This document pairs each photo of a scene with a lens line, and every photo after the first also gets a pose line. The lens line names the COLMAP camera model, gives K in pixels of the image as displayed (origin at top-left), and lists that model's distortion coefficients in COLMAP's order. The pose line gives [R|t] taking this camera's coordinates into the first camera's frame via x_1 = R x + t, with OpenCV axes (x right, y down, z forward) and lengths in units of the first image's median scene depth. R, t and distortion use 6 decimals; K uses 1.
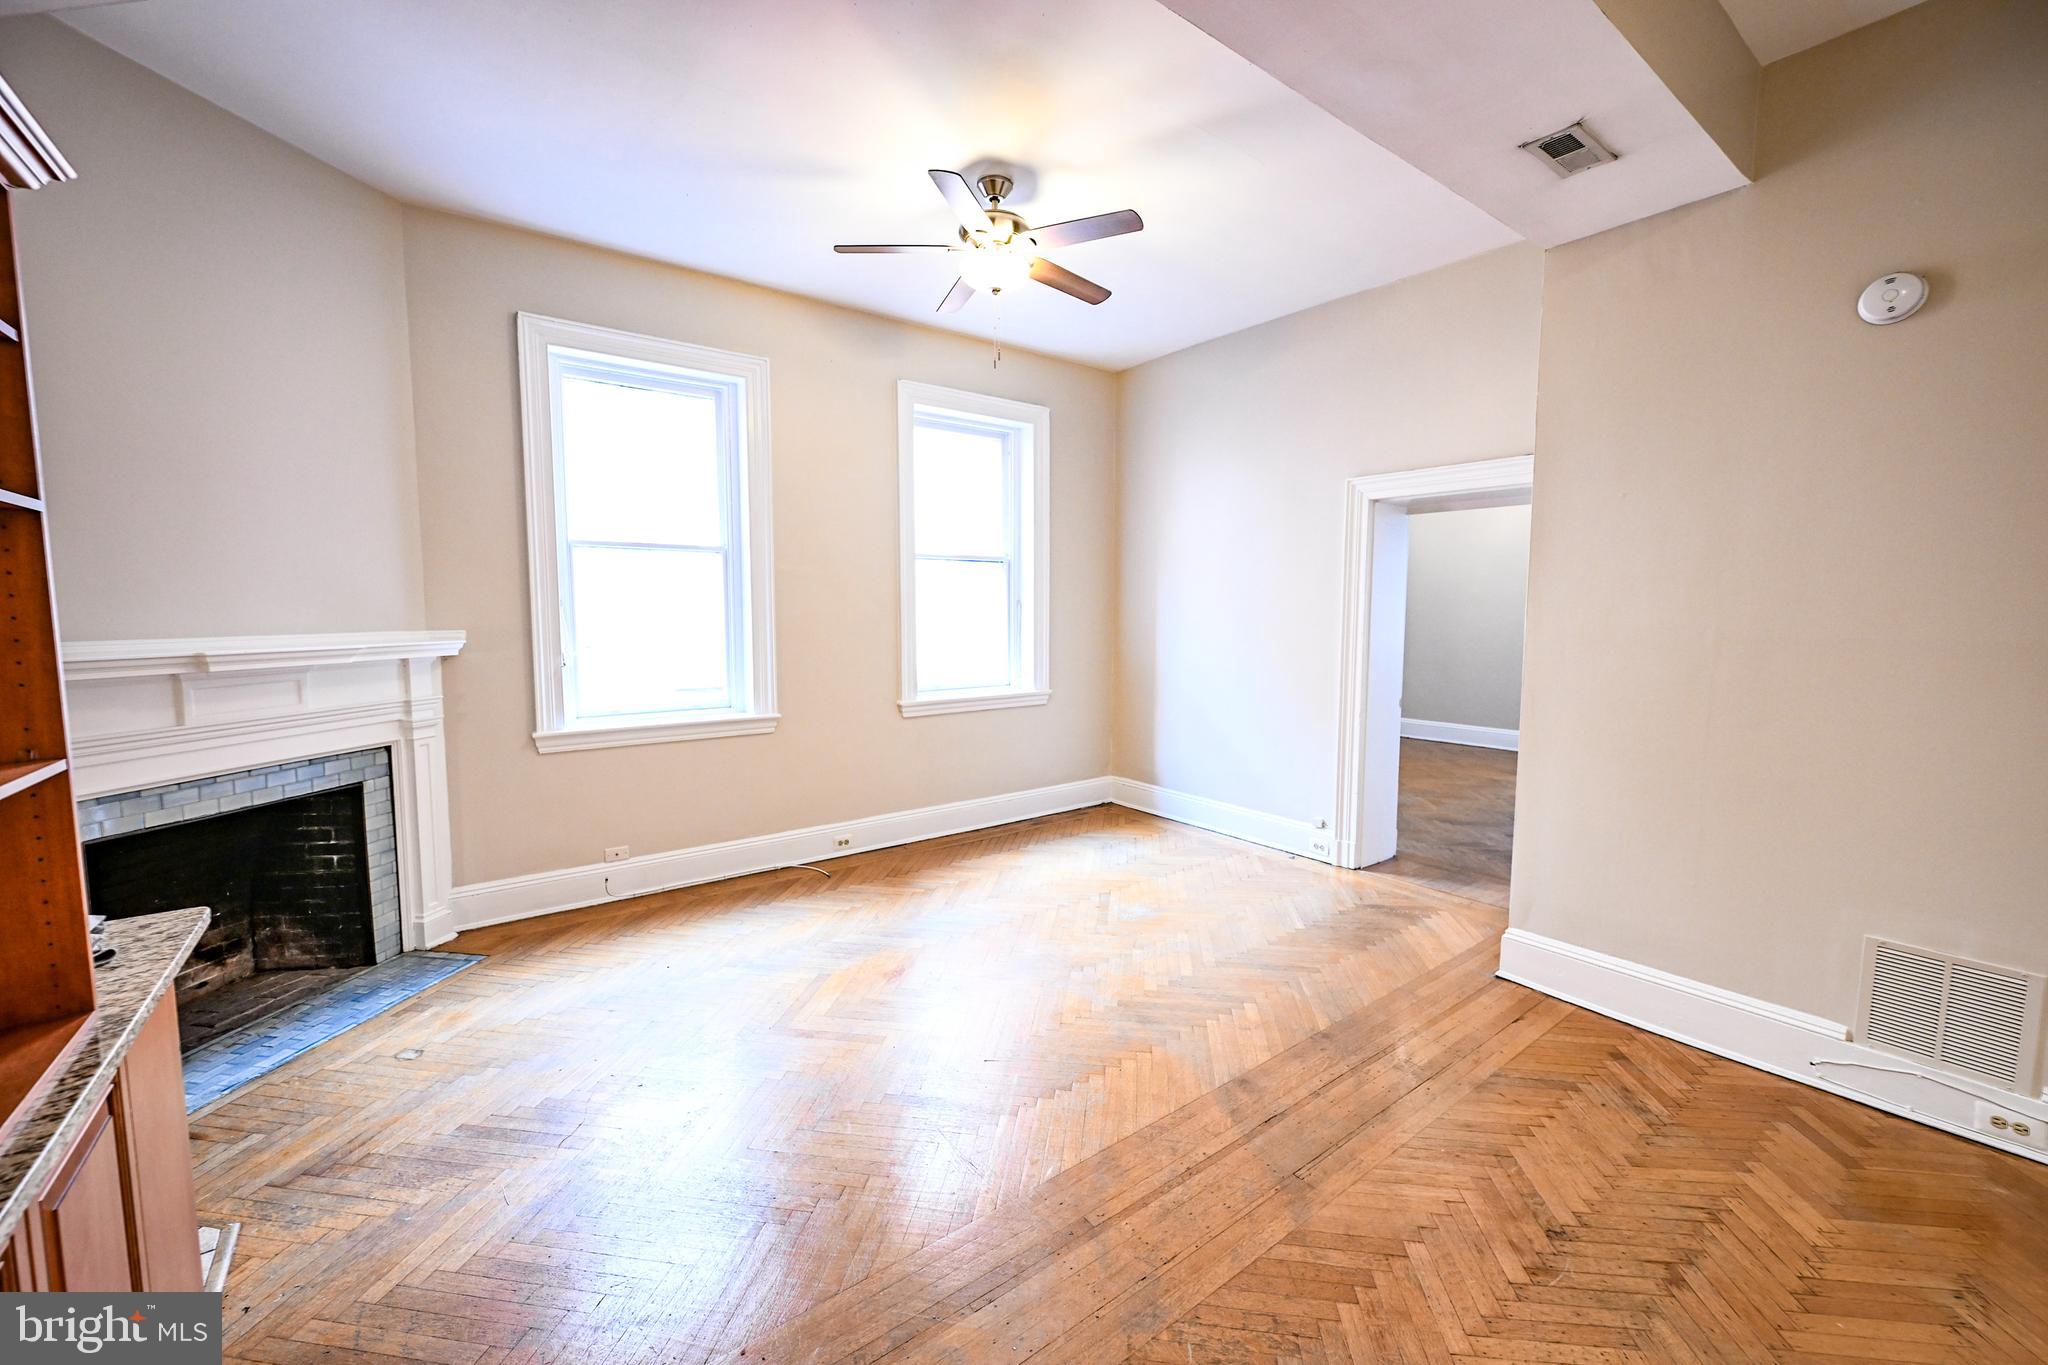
lens RADIAL K [[809.0, 0, 1020.8], [0, 809.0, 683.4], [0, 0, 1]] dist [0.001503, -0.000110]
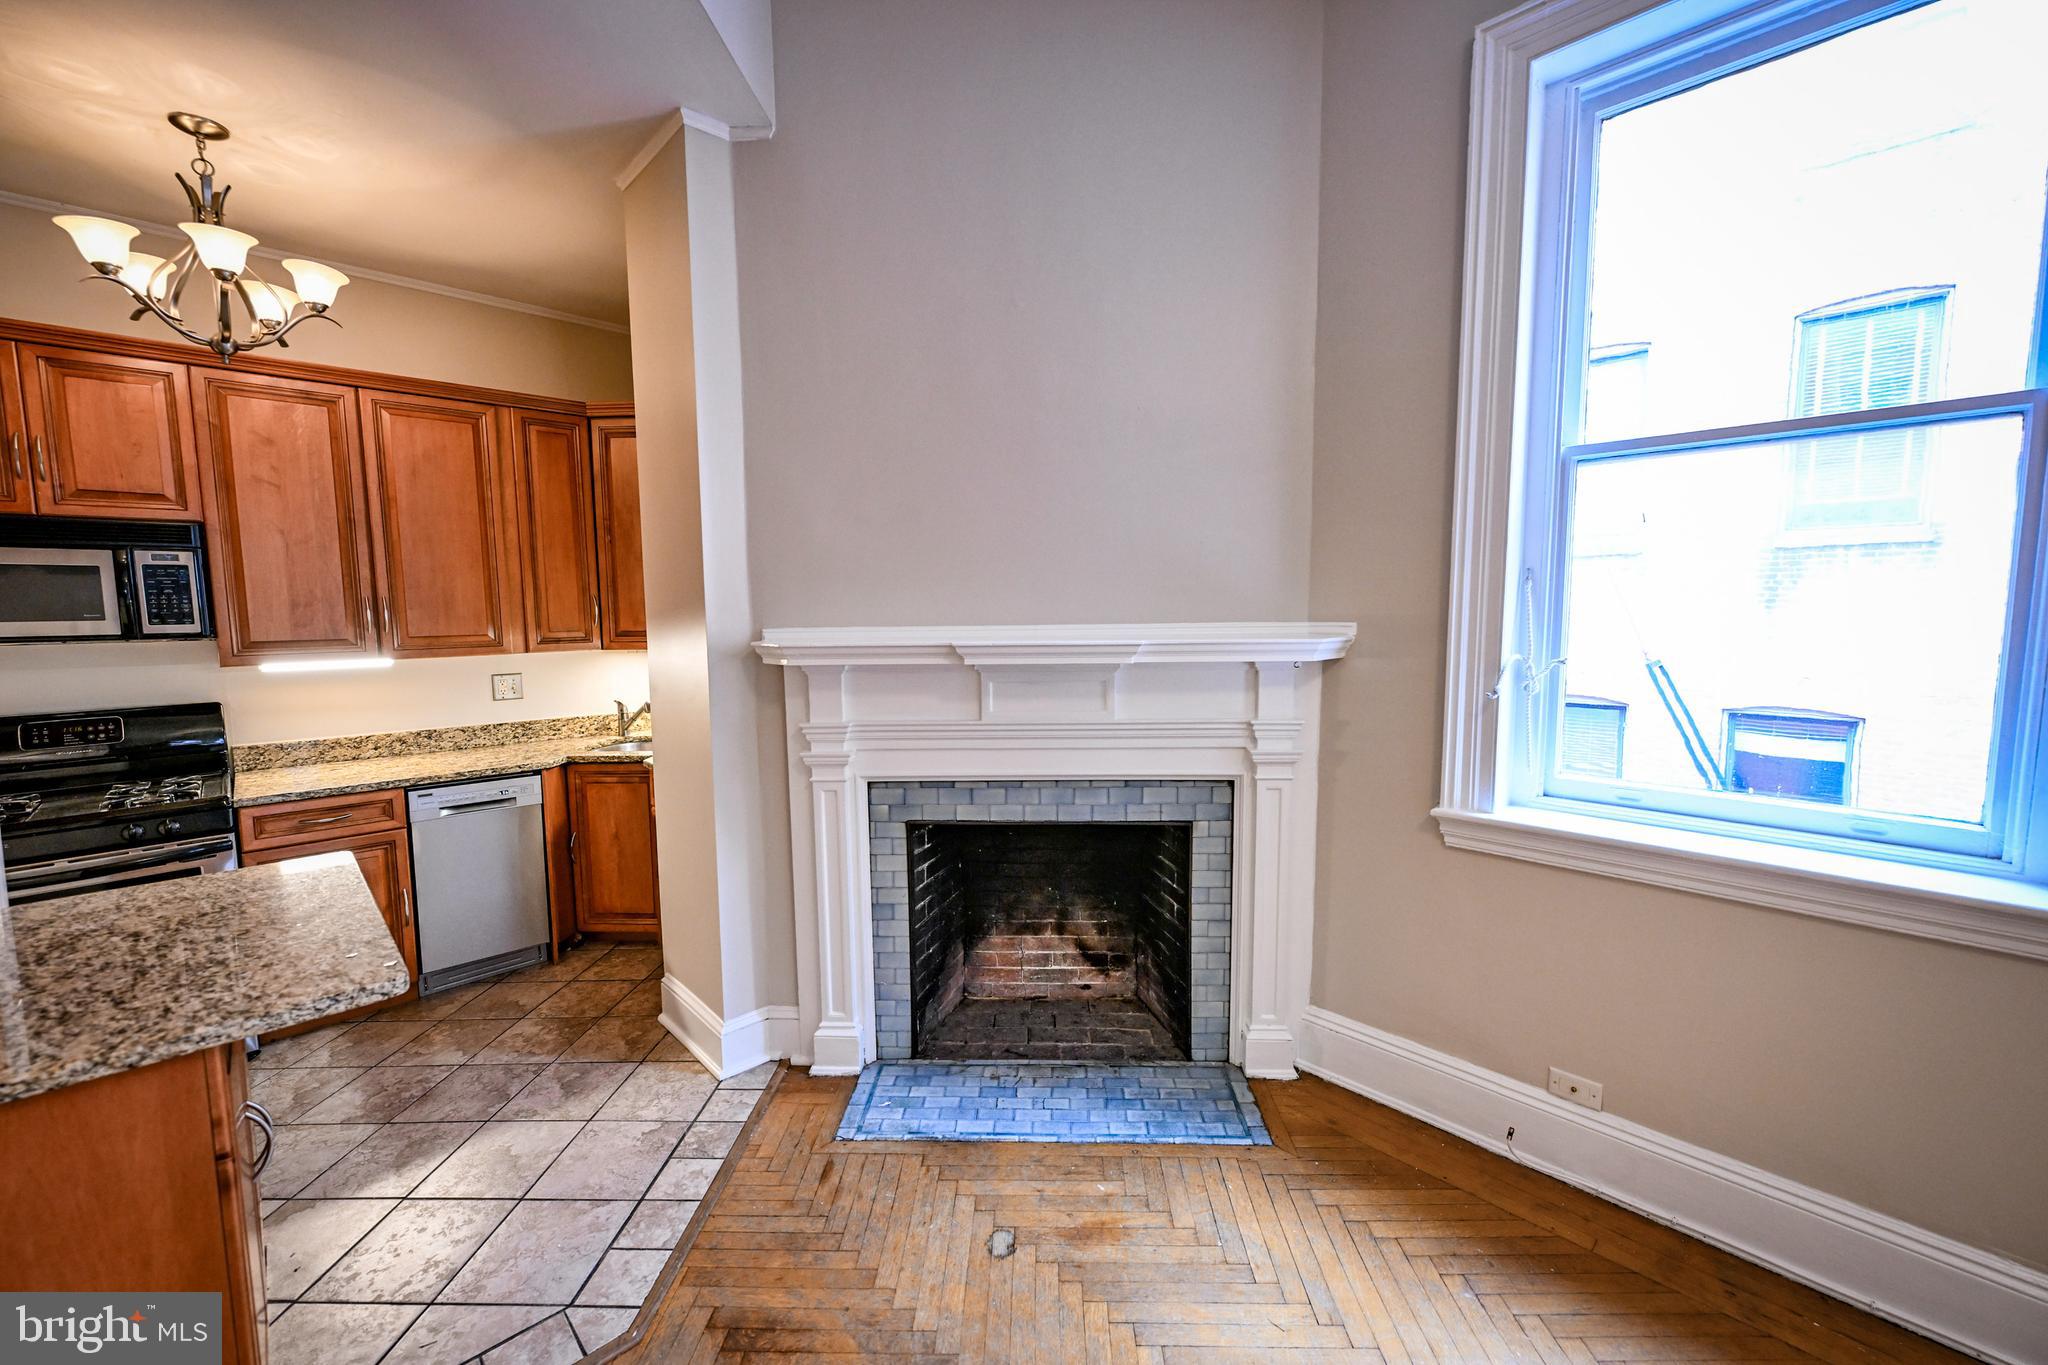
lens RADIAL K [[811.0, 0, 1018.3], [0, 811.0, 681.9], [0, 0, 1]] dist [0.001781, -0.000540]
pose [[0.119969, 0.091949, -0.988510, -0.094997], [-0.080740, 0.993307, 0.082597, -0.054681], [0.989489, 0.069903, 0.126590, 0.708849]]
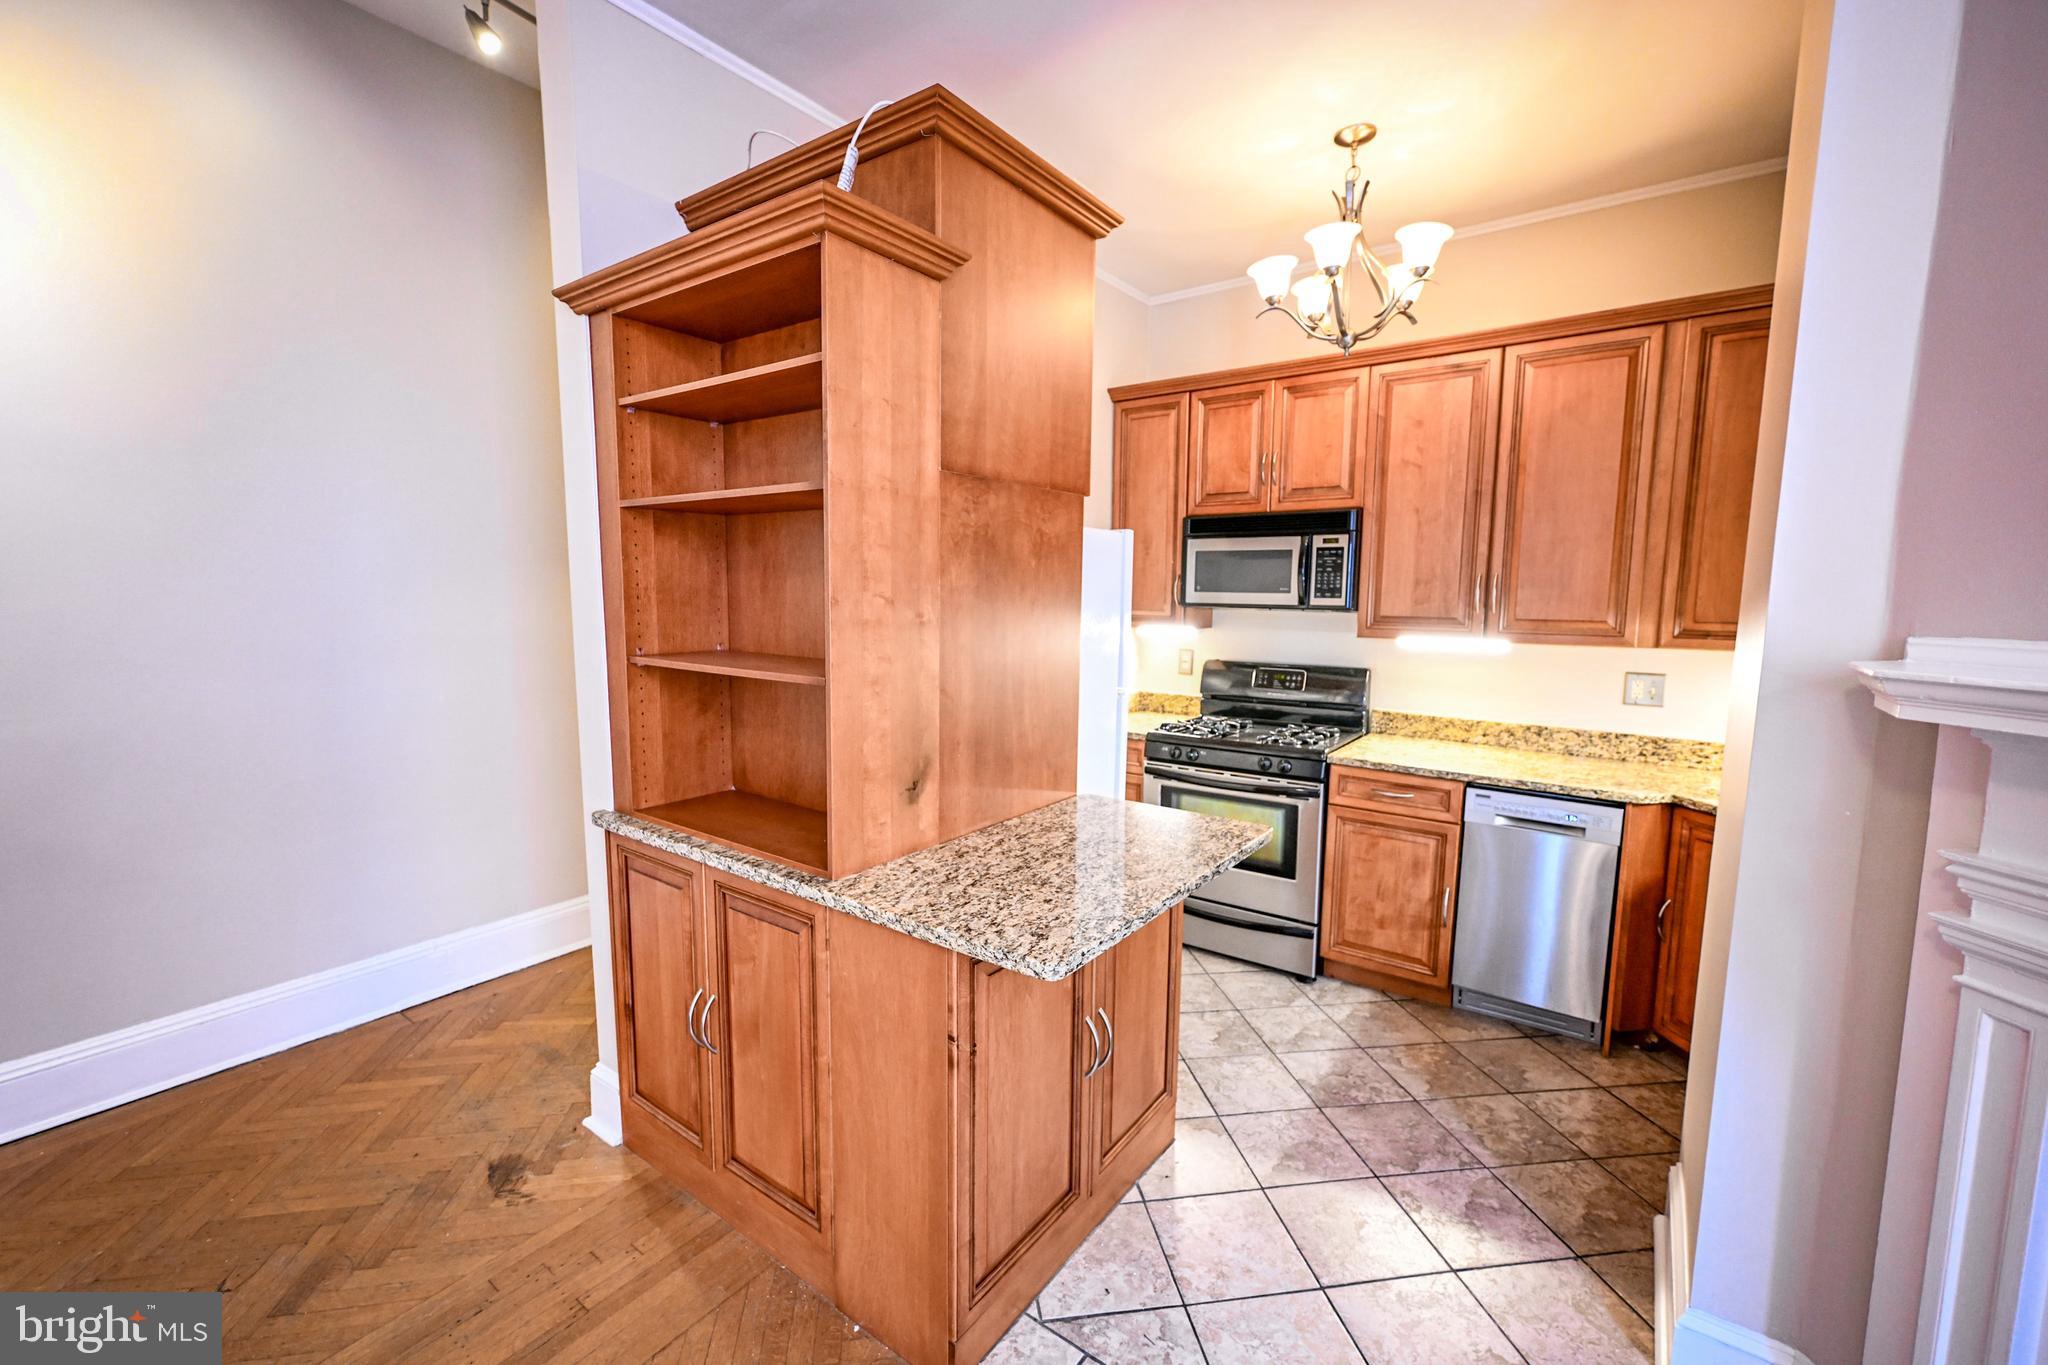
lens RADIAL K [[838.5, 0, 1021.2], [0, 838.5, 685.0], [0, 0, 1]] dist [-0.000305, -0.000230]
pose [[-0.956664, 0.023978, -0.290207, -0.368999], [-0.036962, 0.978544, 0.202697, -0.062198], [0.288840, 0.204640, -0.935251, 0.803363]]
